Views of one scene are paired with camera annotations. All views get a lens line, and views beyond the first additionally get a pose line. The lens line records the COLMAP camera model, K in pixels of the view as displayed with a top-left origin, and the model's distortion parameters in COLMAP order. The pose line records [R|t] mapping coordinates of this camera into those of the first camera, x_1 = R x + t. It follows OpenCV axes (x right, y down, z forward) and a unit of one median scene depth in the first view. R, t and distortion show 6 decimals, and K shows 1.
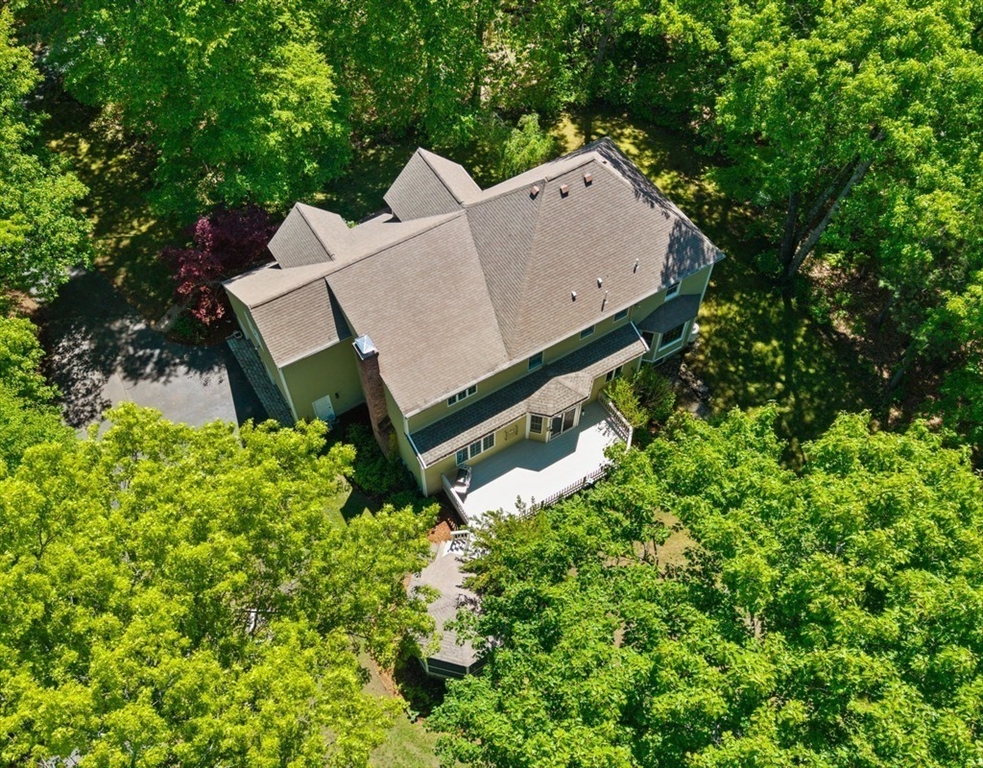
lens RADIAL K [[943.4, 0, 484.3], [0, 943.4, 383.2], [0, 0, 1]] dist [0.122497, 0.004486]
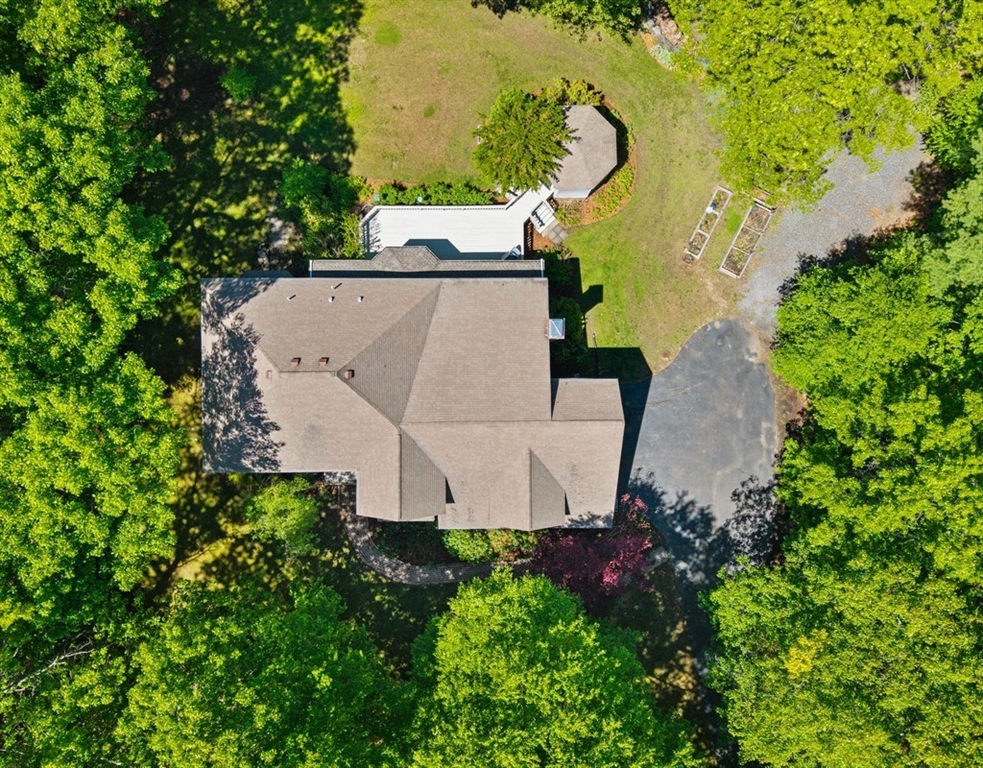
lens RADIAL K [[943.4, 0, 484.3], [0, 943.4, 383.2], [0, 0, 1]] dist [0.122497, 0.004486]
pose [[-0.859442, -0.511214, -0.004453, -0.063799], [0.422740, -0.715545, 0.556136, -0.621167], [-0.287491, 0.476084, 0.831080, 0.086756]]
